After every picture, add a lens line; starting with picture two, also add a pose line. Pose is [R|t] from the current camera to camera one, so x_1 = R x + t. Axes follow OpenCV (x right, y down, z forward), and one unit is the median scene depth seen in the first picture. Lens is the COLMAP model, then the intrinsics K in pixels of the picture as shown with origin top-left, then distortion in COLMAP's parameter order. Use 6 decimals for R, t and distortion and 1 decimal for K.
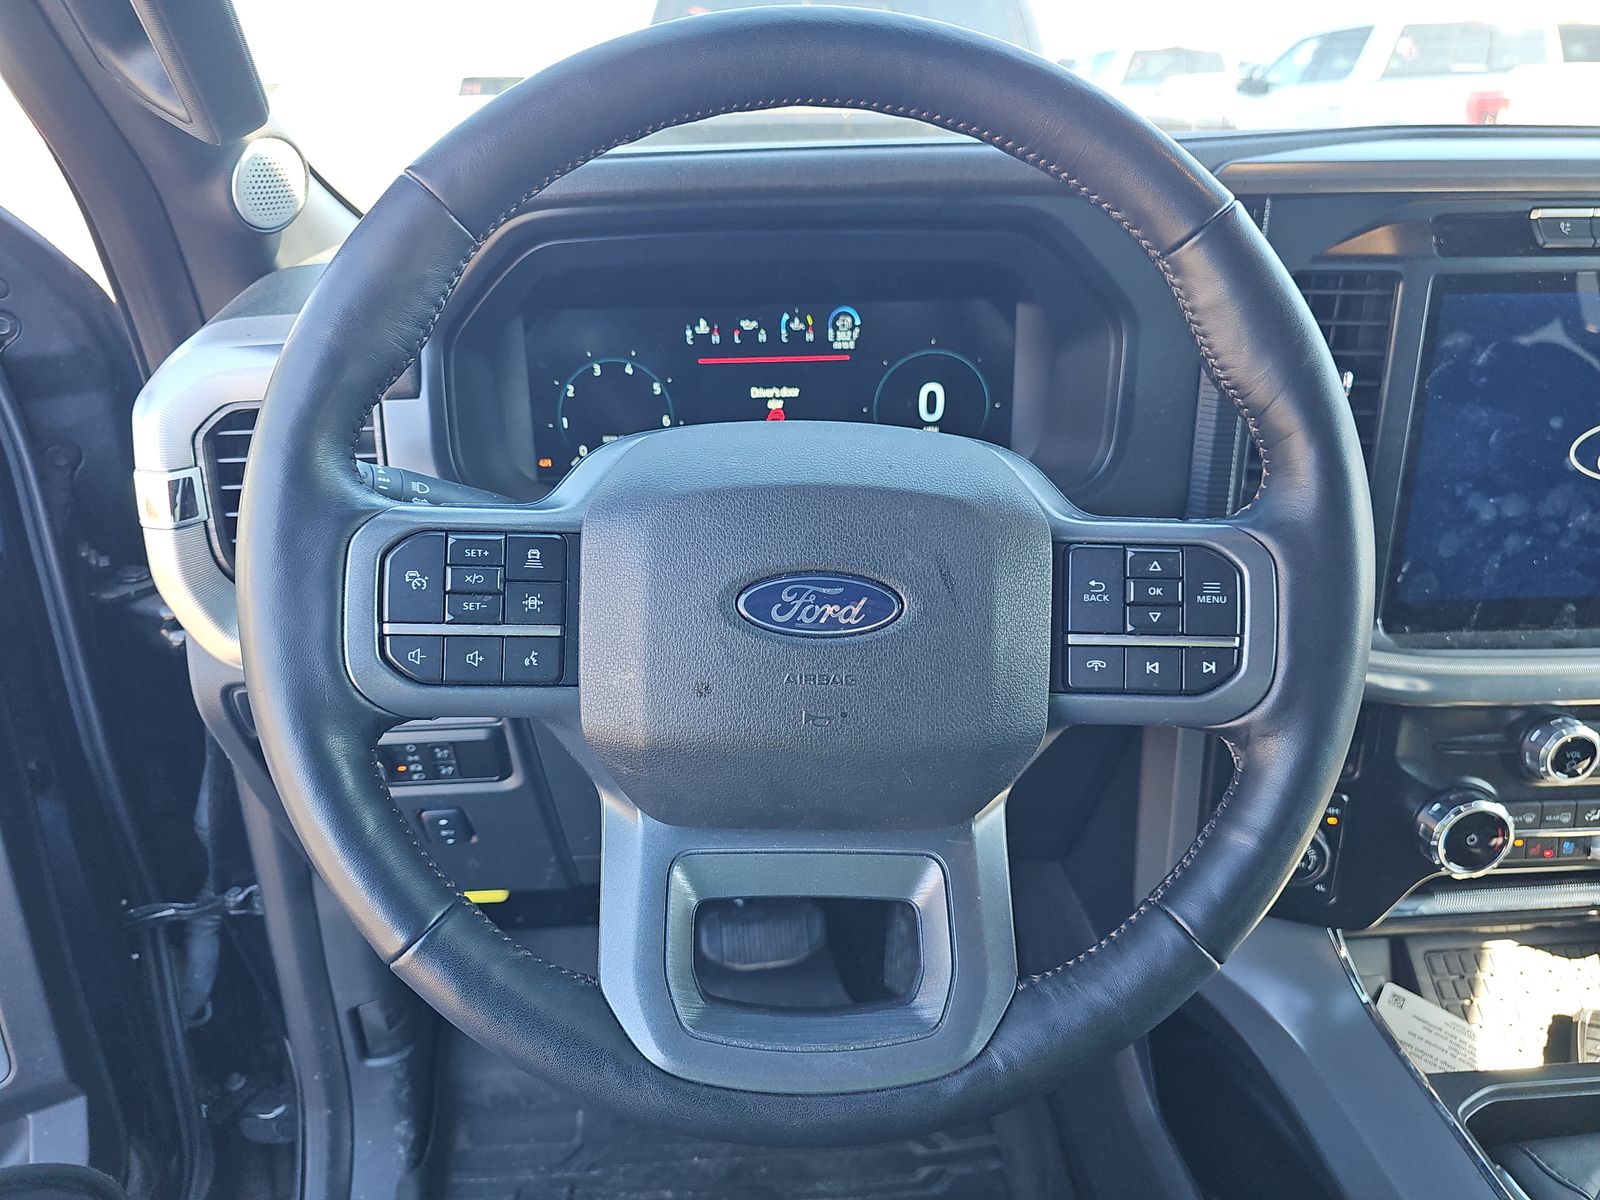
lens RADIAL K [[1069.3, 0, 800.8], [0, 1069.3, 597.7], [0, 0, 1]] dist [0.022696, -0.017333]
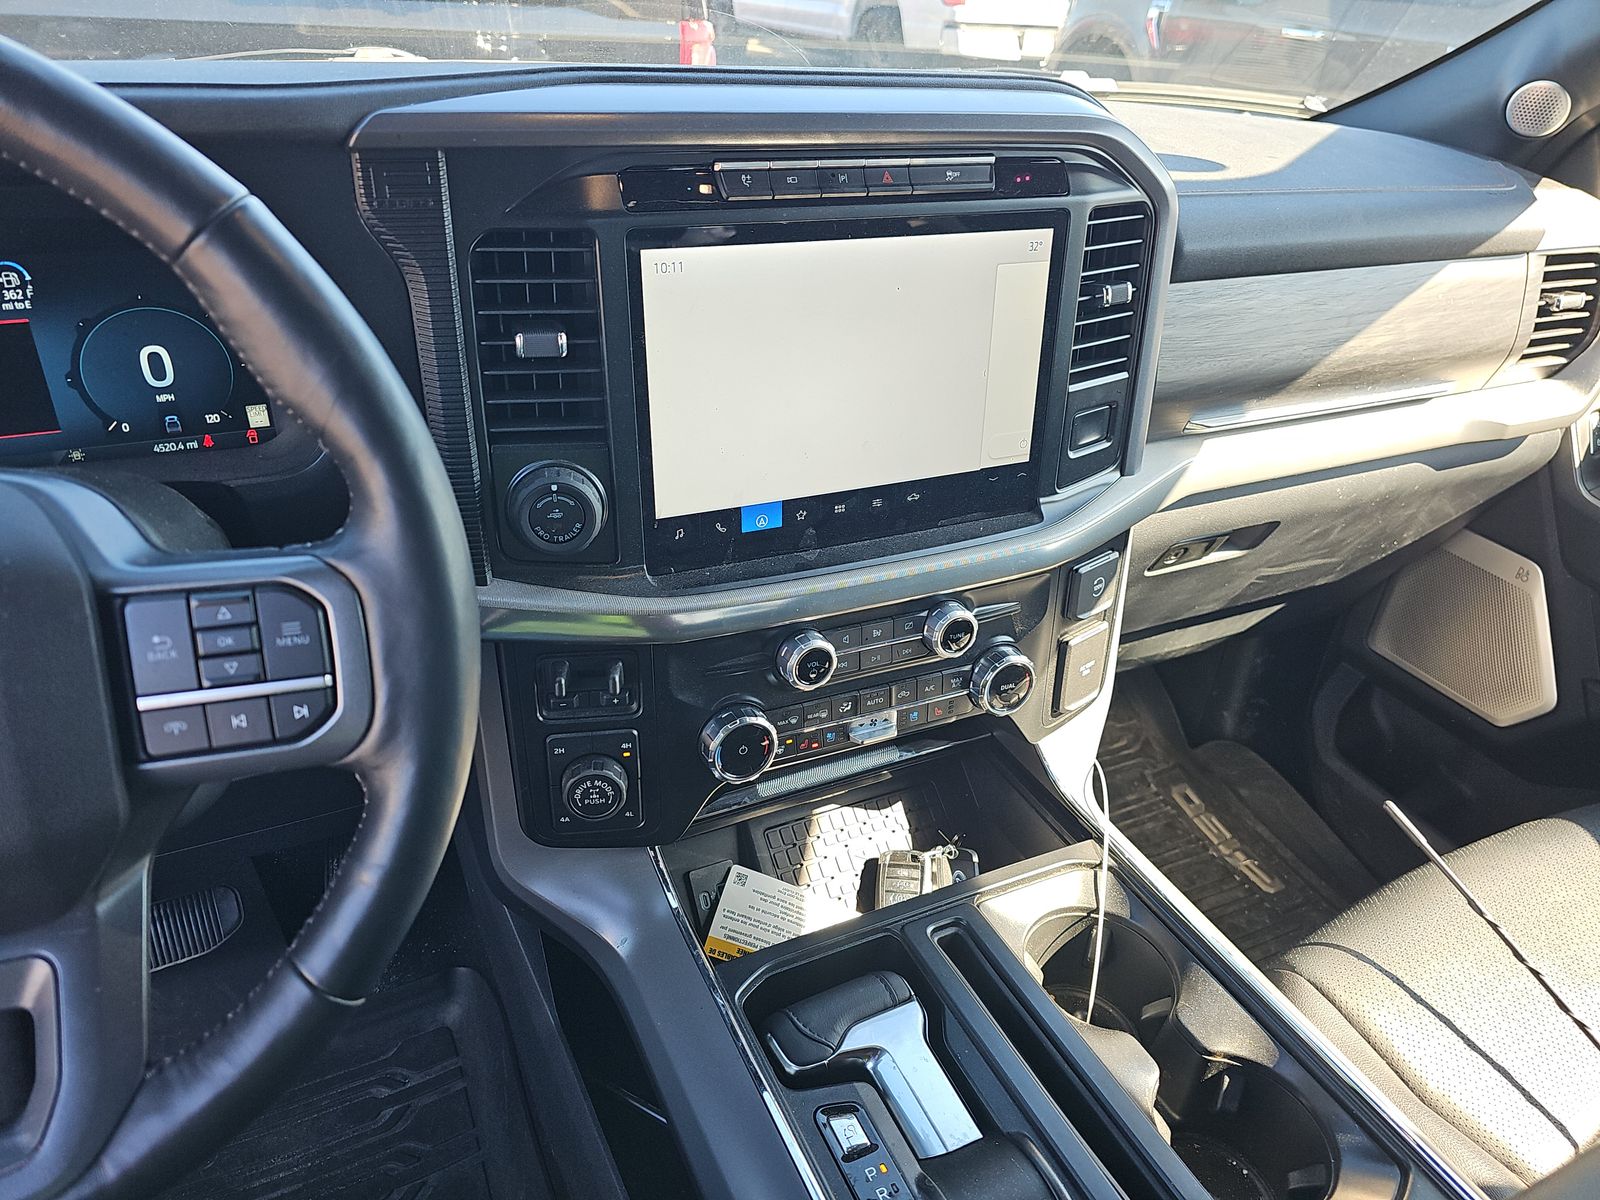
lens RADIAL K [[1069.3, 0, 788.3], [0, 1069.3, 604.0], [0, 0, 1]] dist [0.022696, -0.017333]
pose [[0.928779, -0.143172, 0.341864, 0.281486], [0.094543, 0.983383, 0.154985, -0.081571], [-0.358373, -0.111626, 0.926881, -0.019676]]
